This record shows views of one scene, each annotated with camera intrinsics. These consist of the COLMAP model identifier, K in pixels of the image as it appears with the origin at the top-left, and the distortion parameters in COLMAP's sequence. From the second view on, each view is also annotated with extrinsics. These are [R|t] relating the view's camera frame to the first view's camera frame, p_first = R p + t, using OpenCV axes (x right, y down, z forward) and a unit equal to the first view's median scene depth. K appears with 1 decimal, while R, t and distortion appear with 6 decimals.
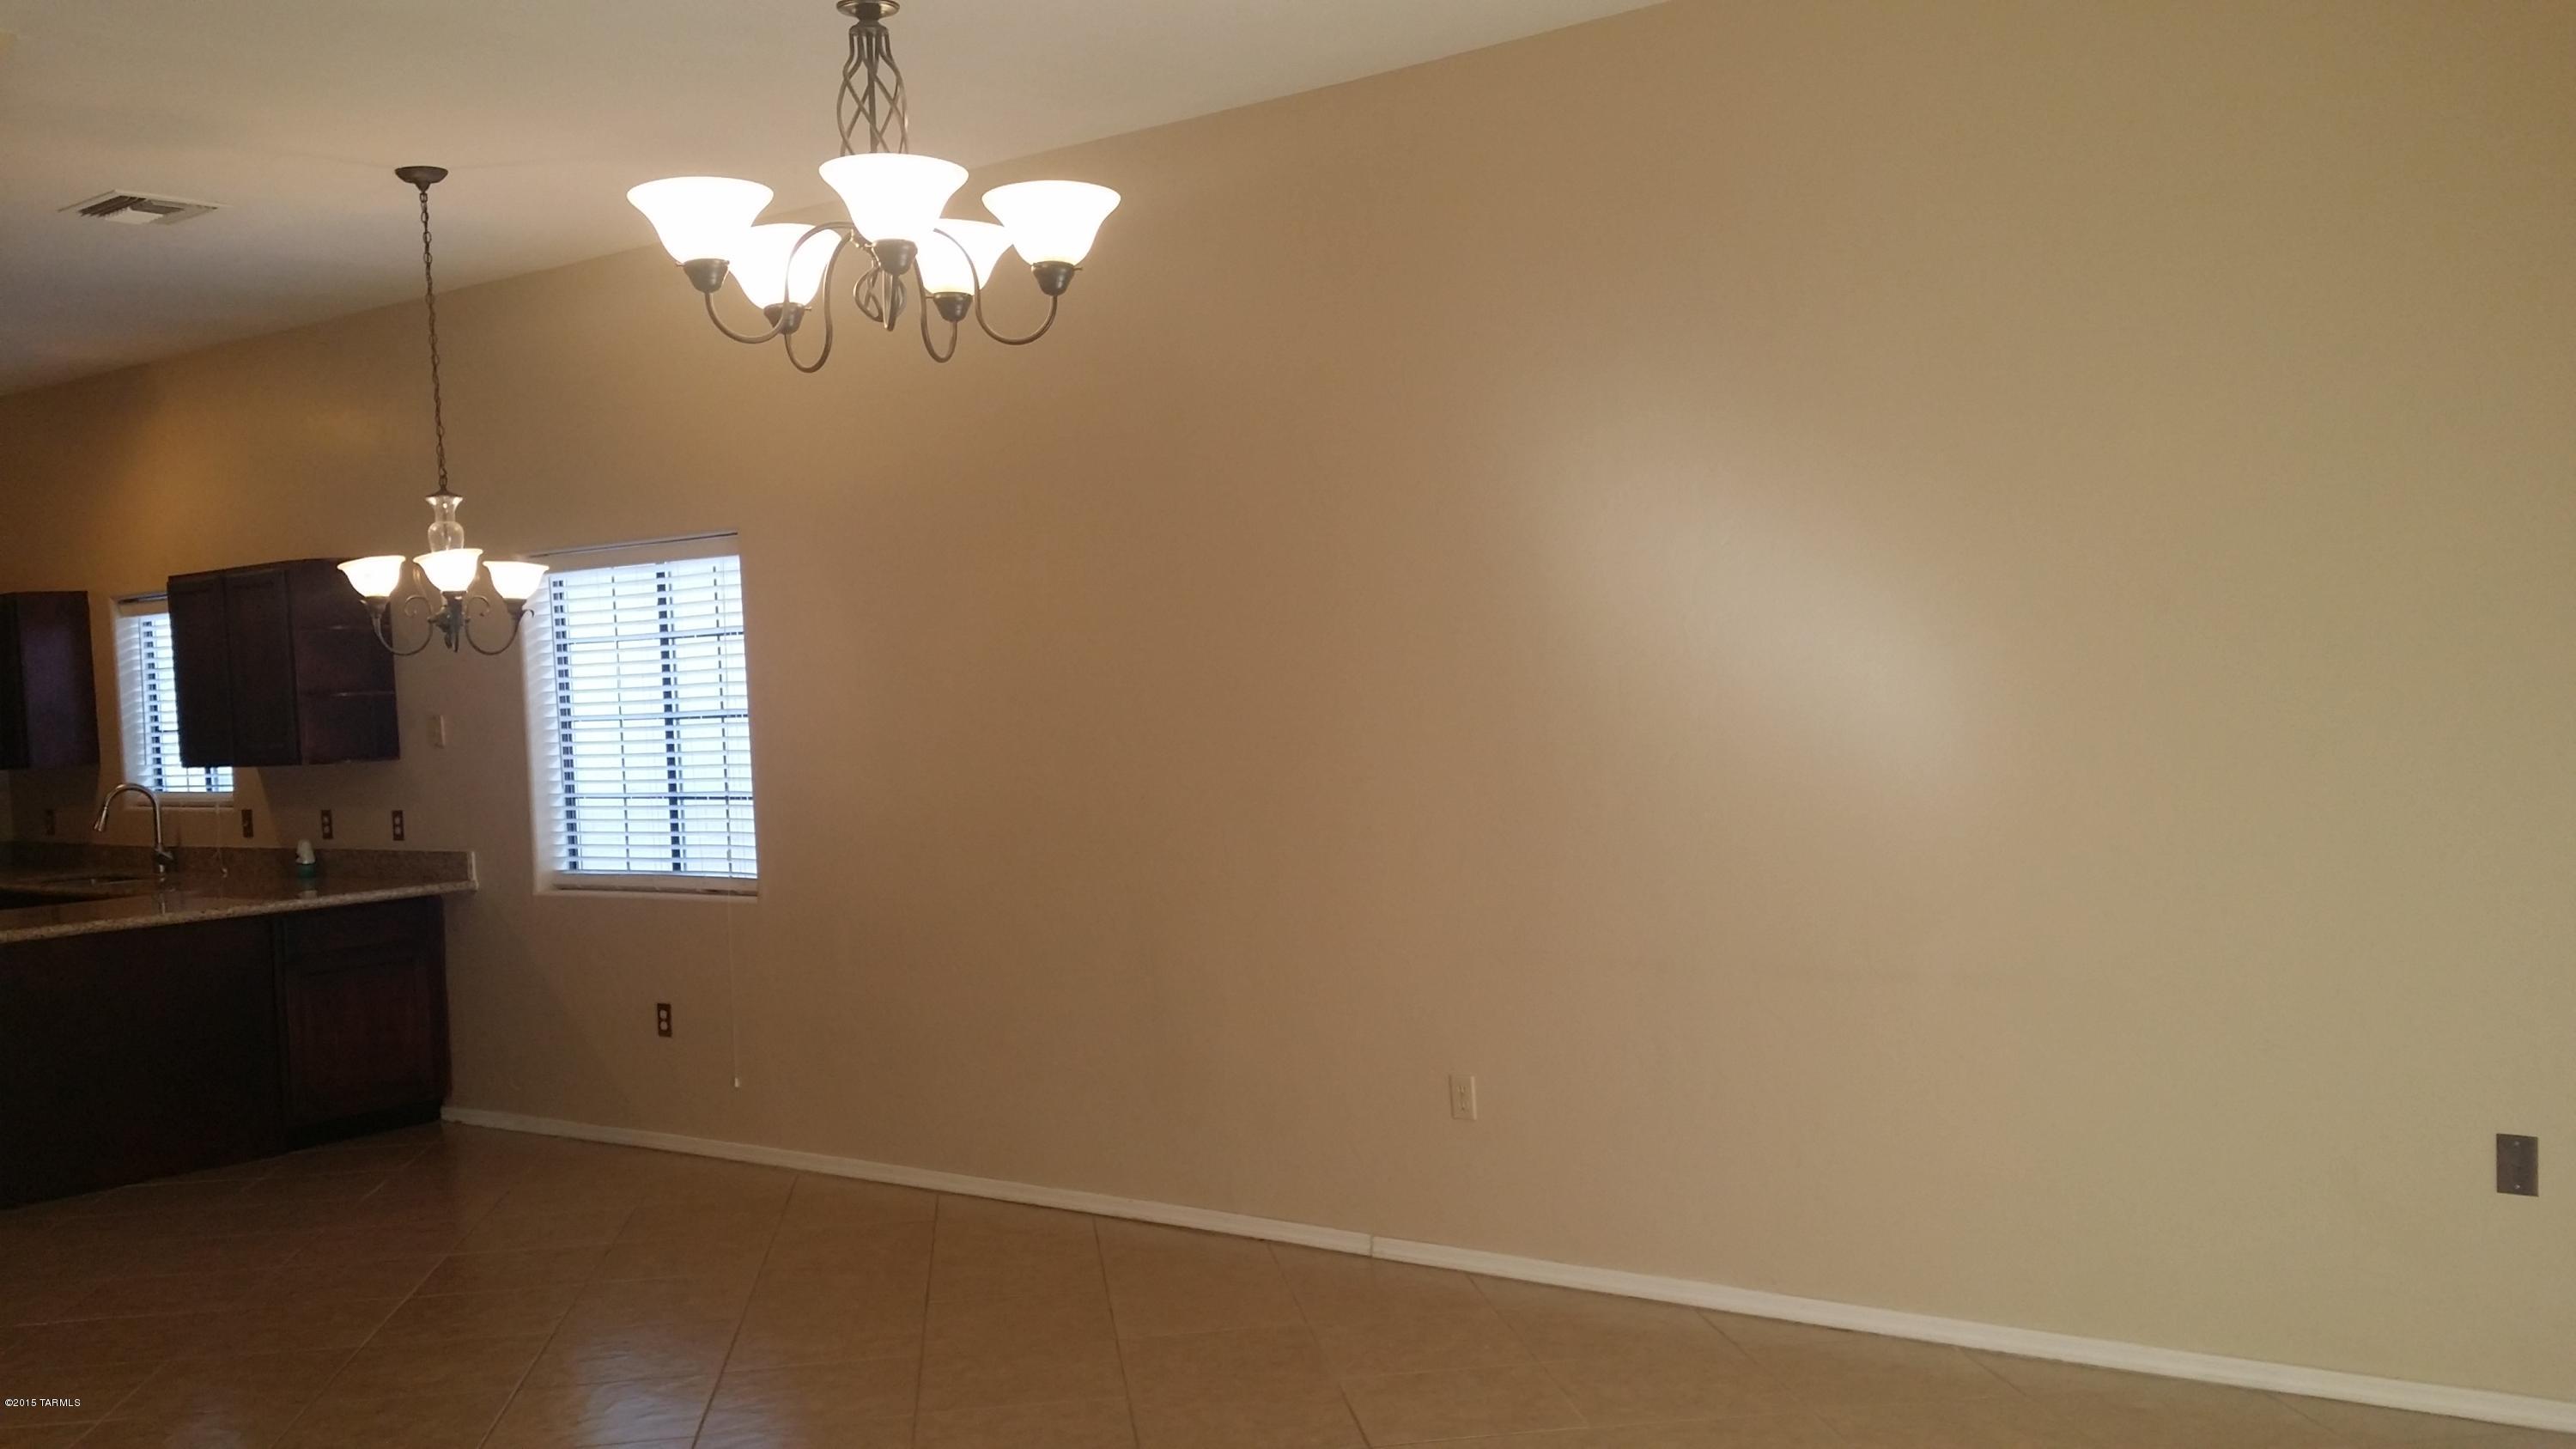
lens RADIAL K [[2233.4, 0, 1288.0], [0, 2233.4, 724.5], [0, 0, 1]] dist [0.081236, -0.135549]
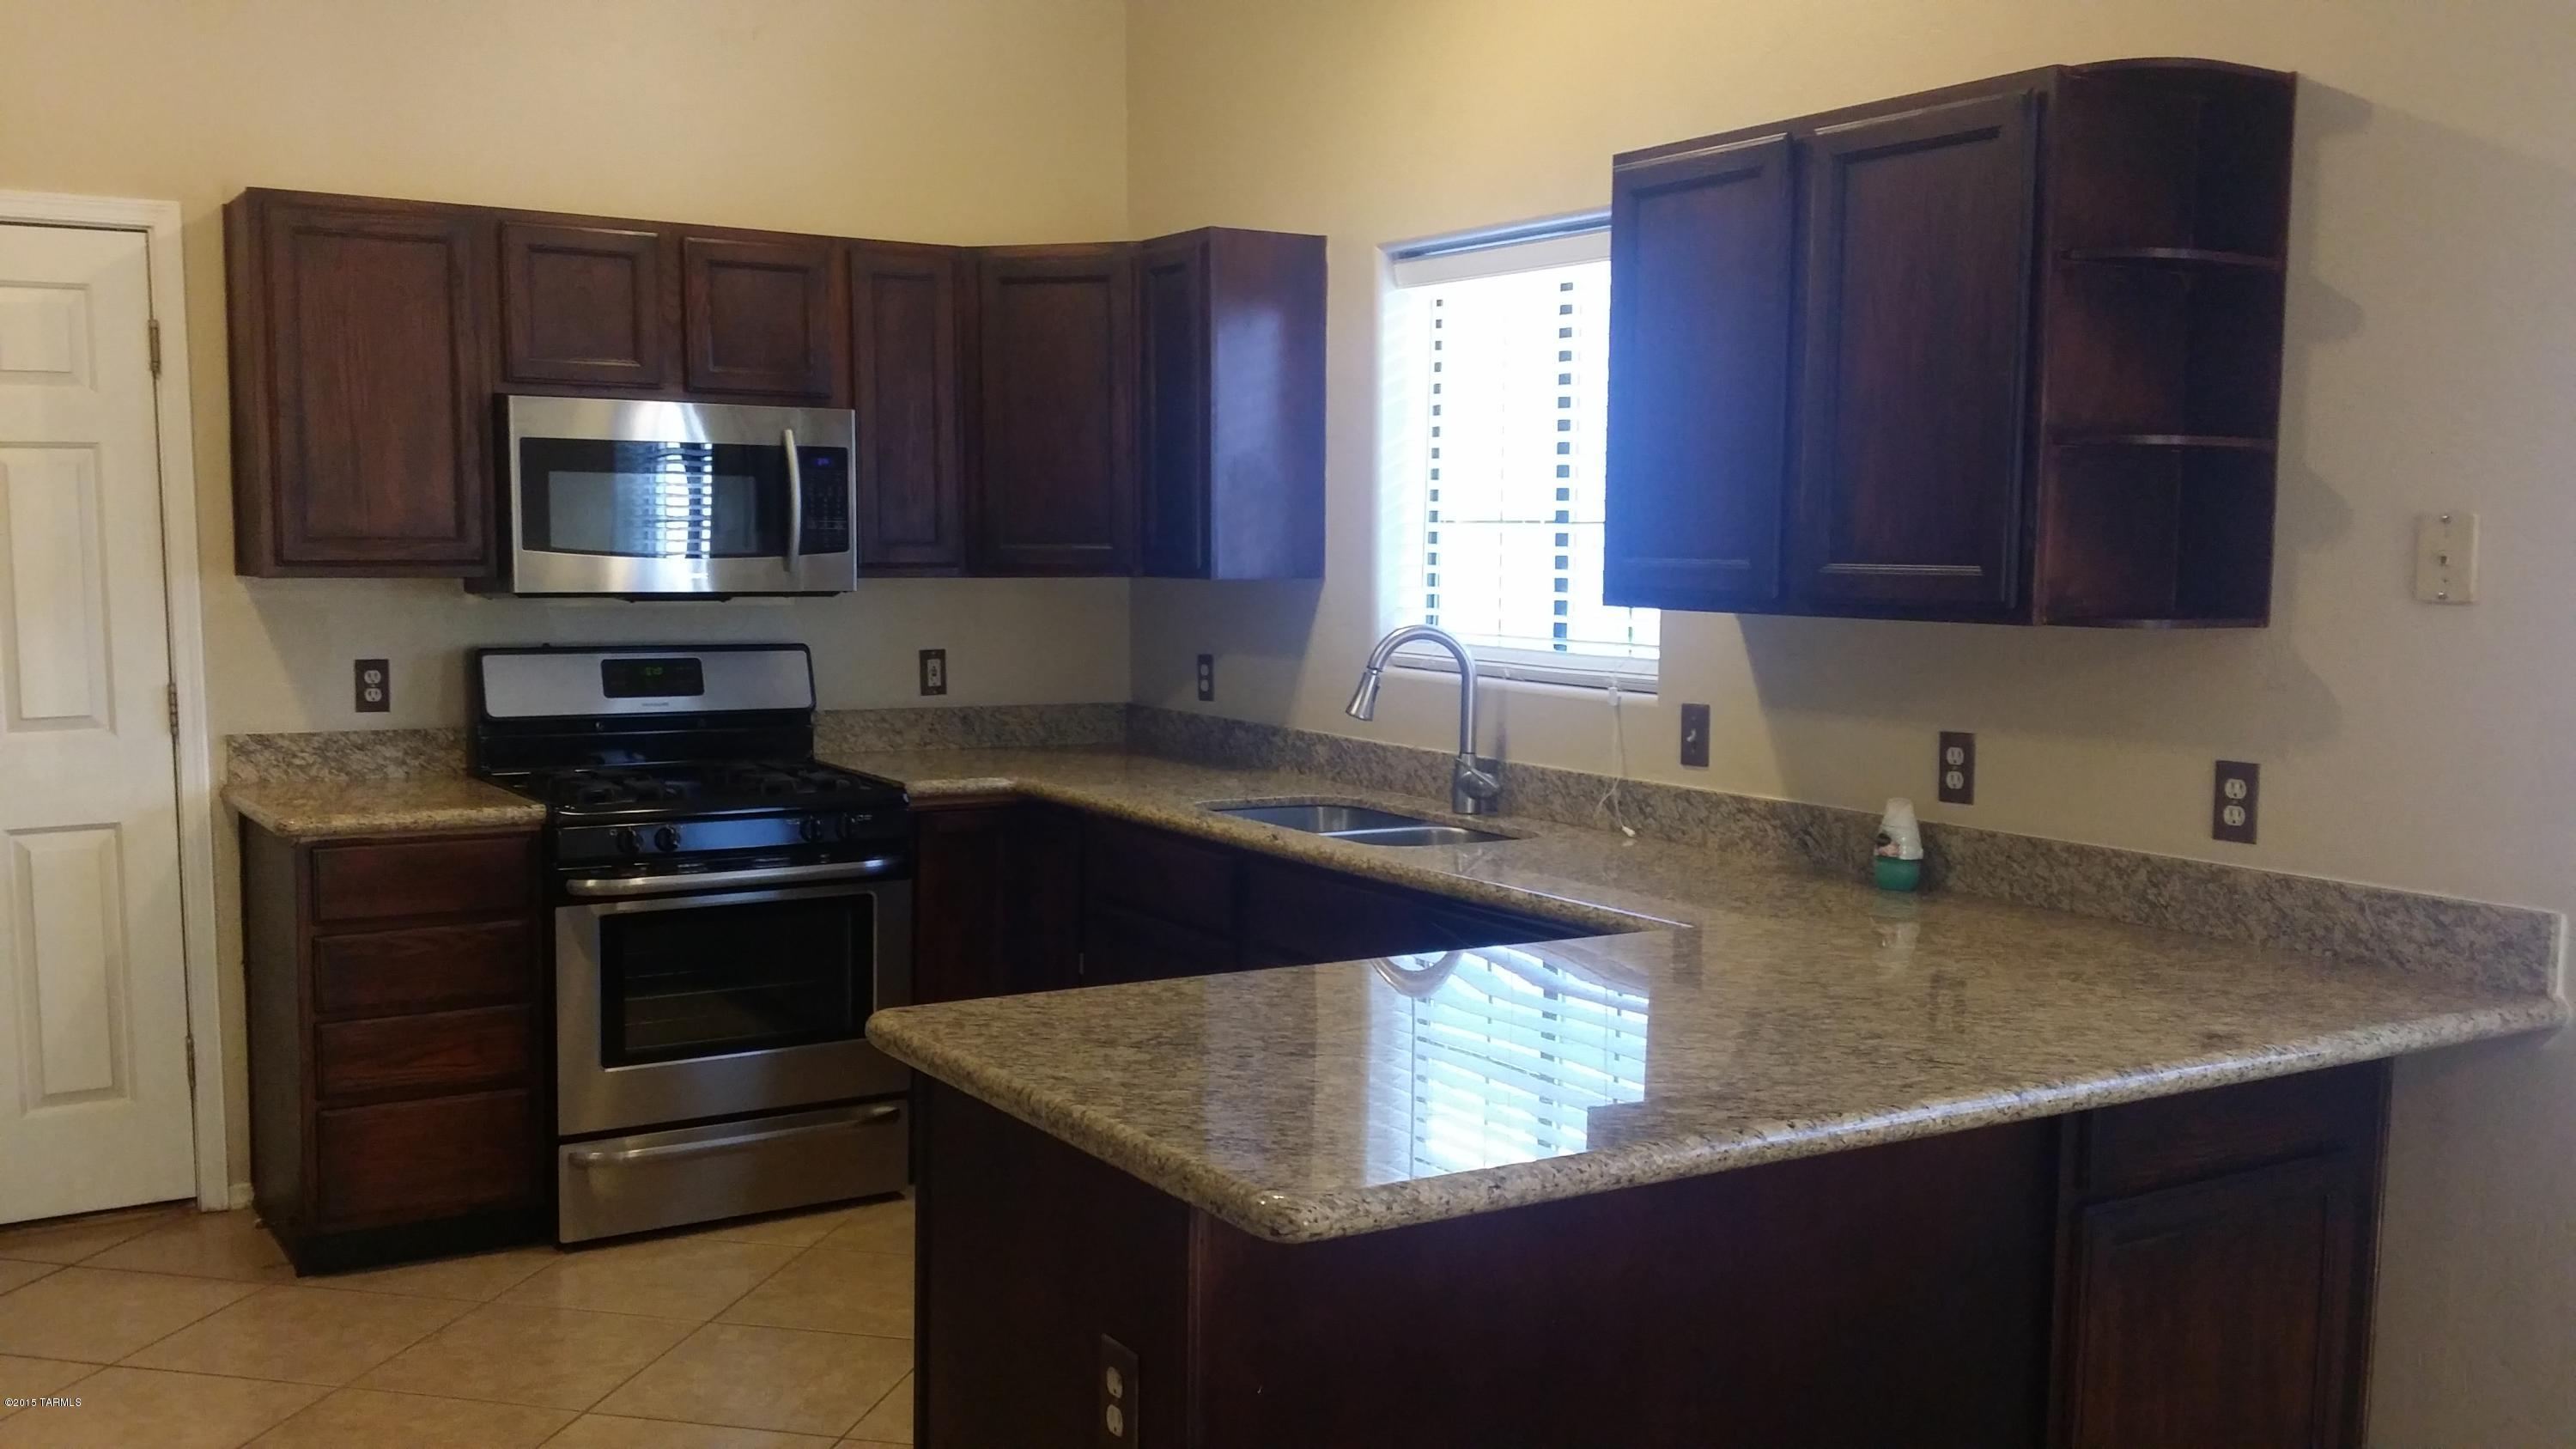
lens RADIAL K [[2233.4, 0, 1288.0], [0, 2233.4, 724.5], [0, 0, 1]] dist [0.081236, -0.135549]
pose [[0.941008, 0.086757, -0.327072, -0.408733], [-0.064149, 0.994784, 0.079309, 0.011941], [0.332247, -0.053649, 0.941665, 0.578134]]
